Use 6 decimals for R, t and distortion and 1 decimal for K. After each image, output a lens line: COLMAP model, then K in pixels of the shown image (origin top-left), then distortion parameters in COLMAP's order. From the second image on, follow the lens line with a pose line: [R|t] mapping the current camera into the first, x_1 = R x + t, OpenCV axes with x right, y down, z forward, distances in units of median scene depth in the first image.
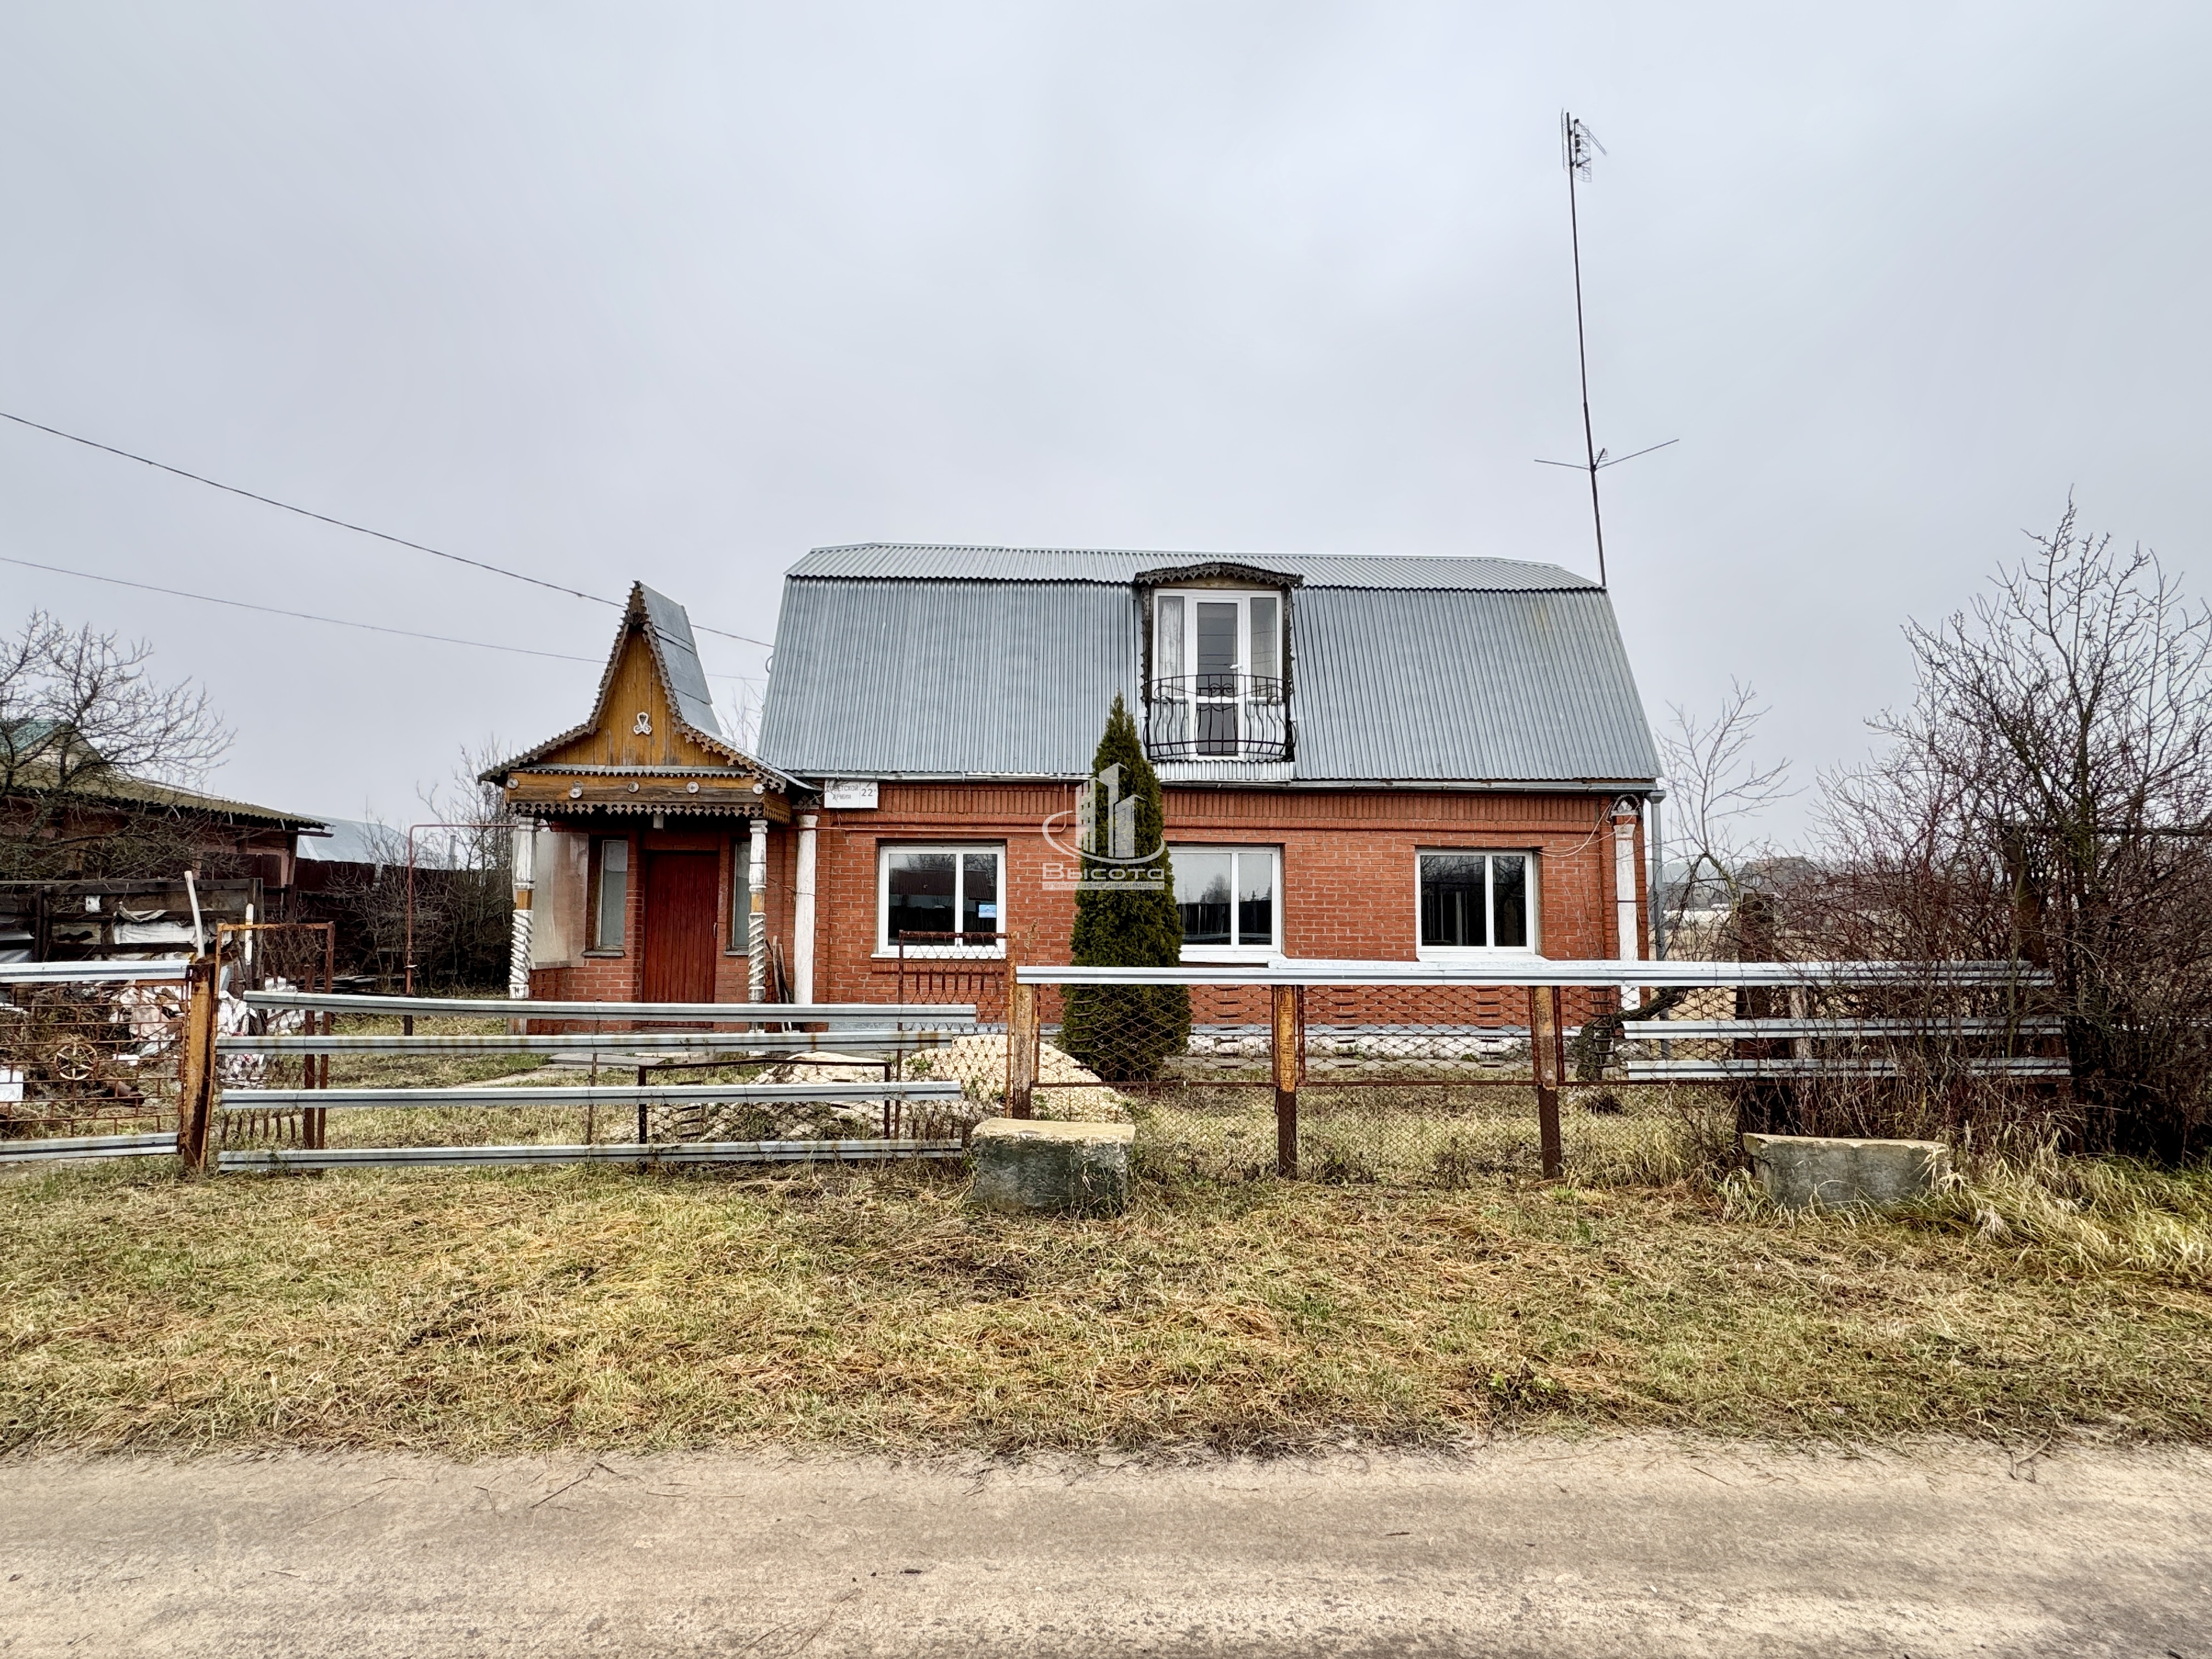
lens RADIAL K [[1107.5, 0, 1106.0], [0, 1107.5, 829.5], [0, 0, 1]] dist [-0.001583, 0.000632]
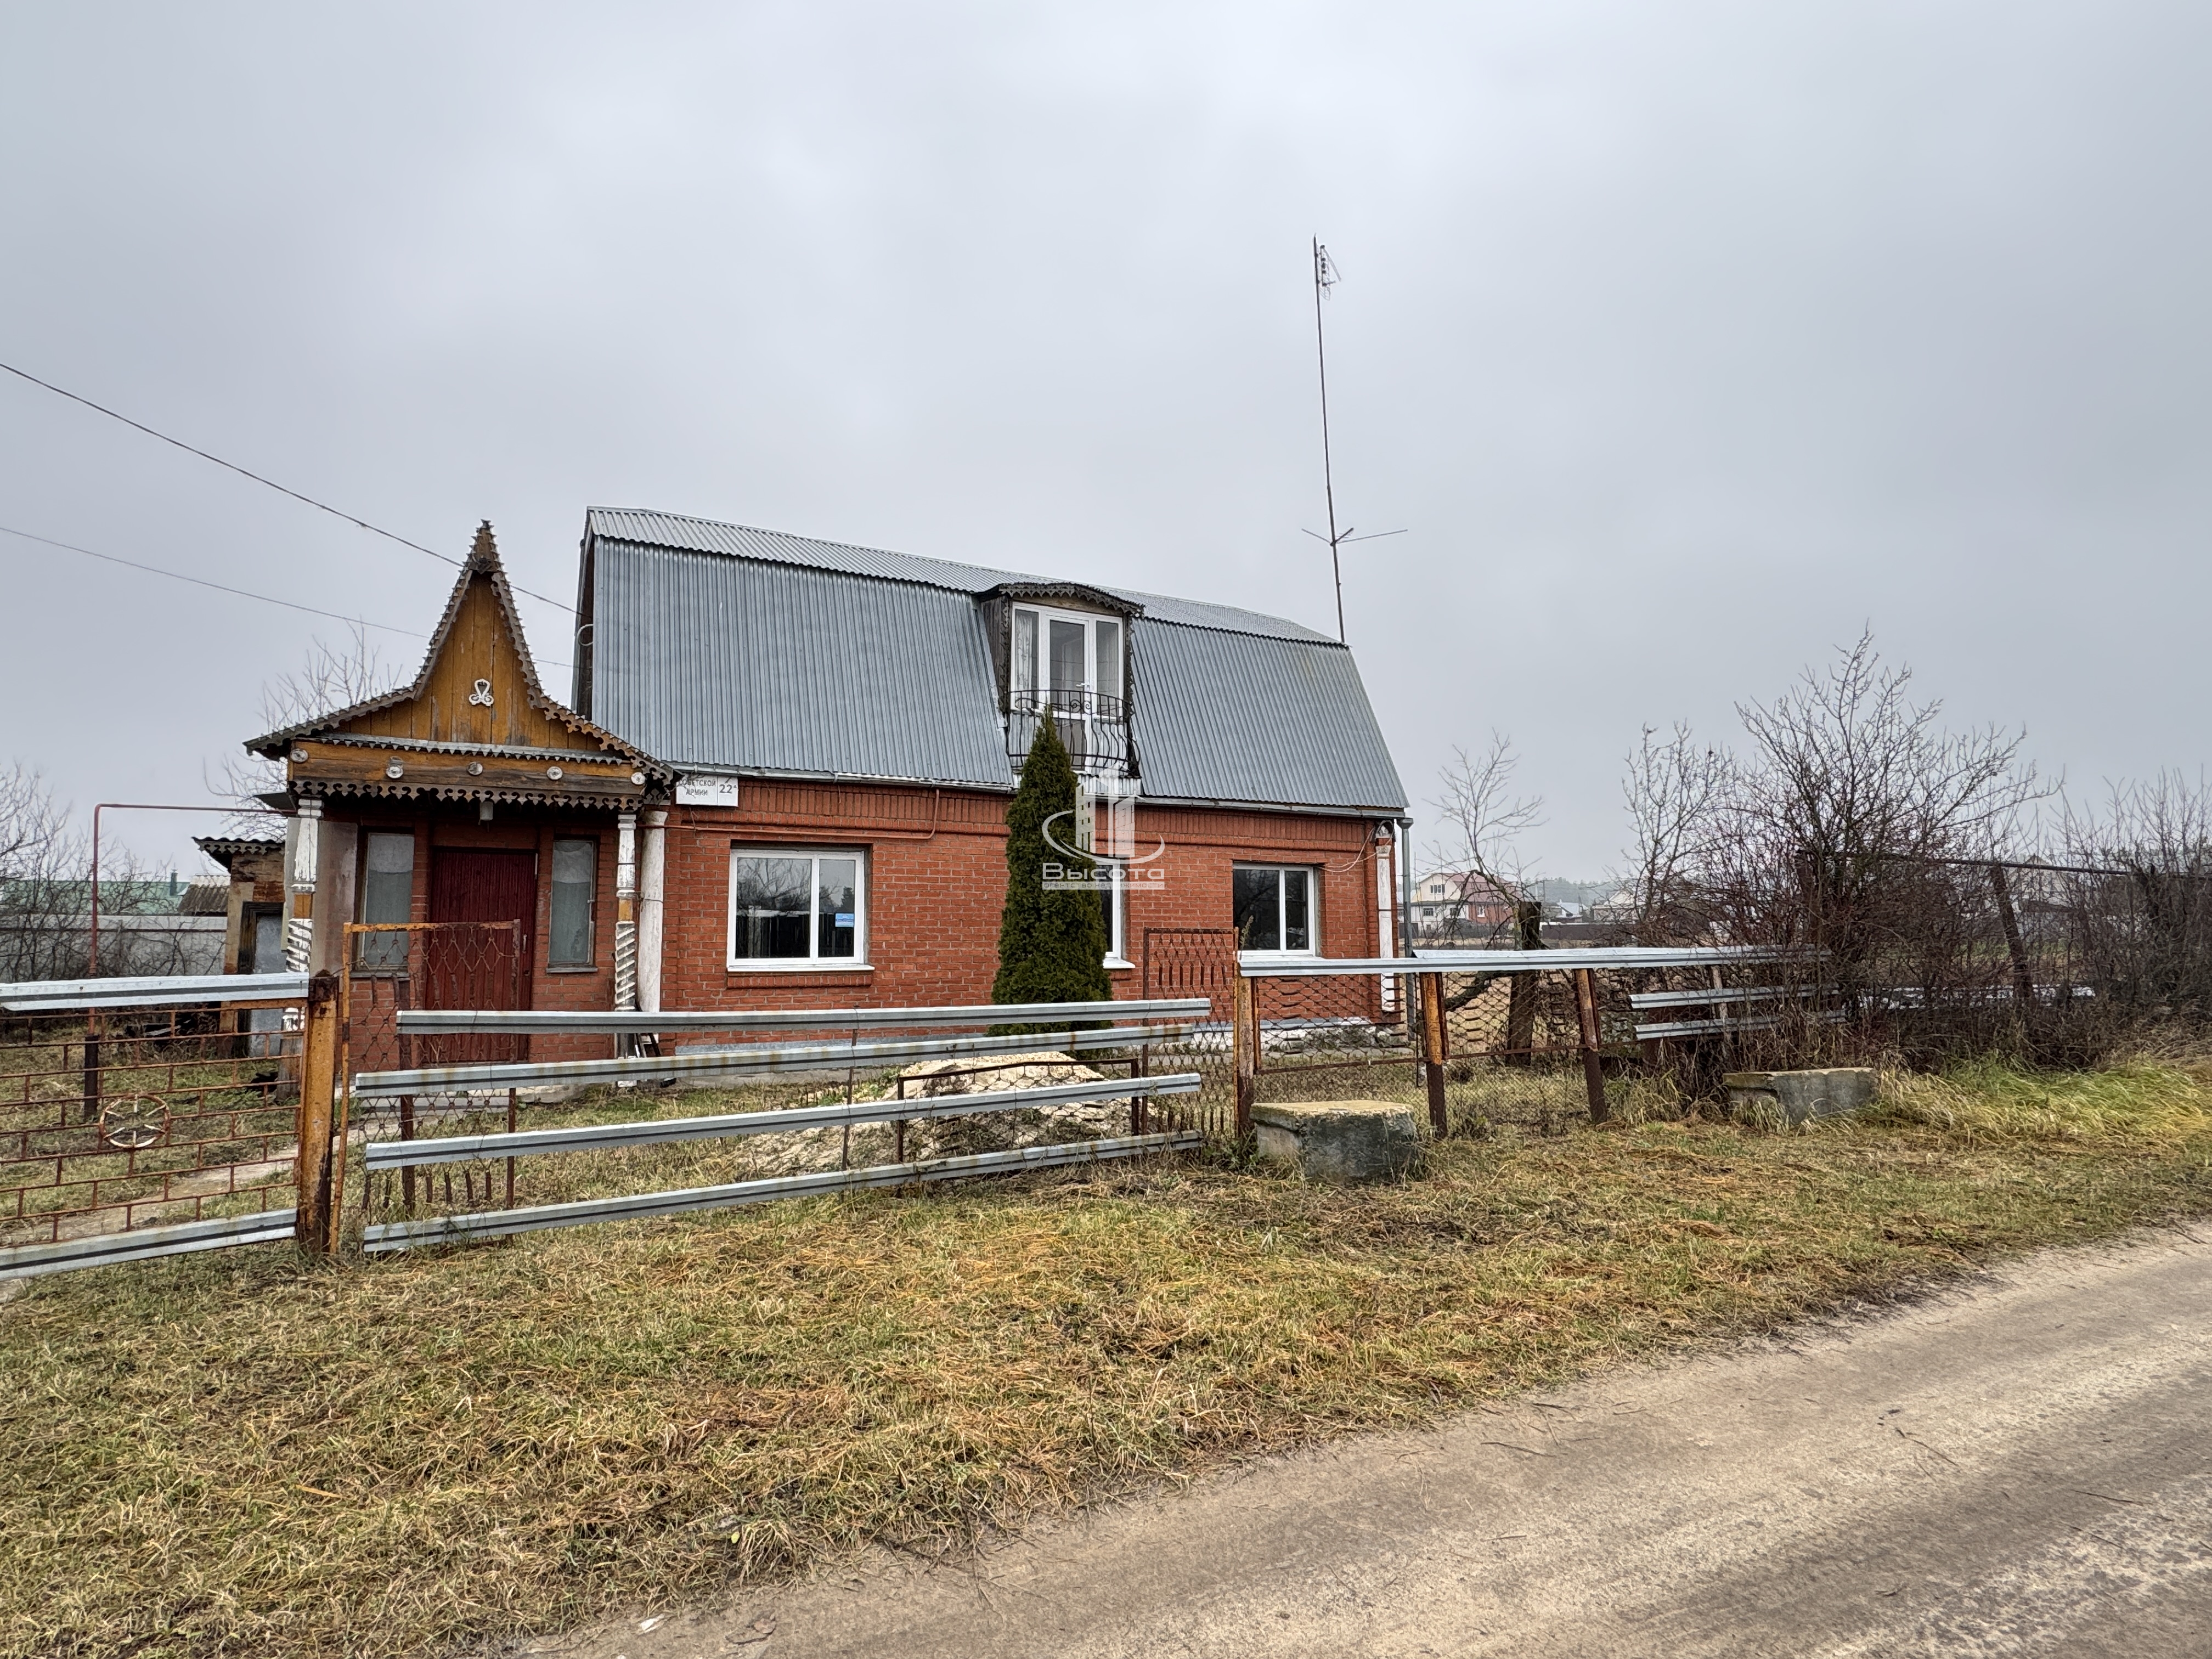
lens RADIAL K [[1107.5, 0, 1106.0], [0, 1107.5, 829.5], [0, 0, 1]] dist [-0.001583, 0.000632]
pose [[0.903172, 0.031411, 0.428129, -0.321494], [-0.023805, 0.999450, -0.023108, 0.013272], [-0.428619, 0.010679, 0.903422, 0.051199]]
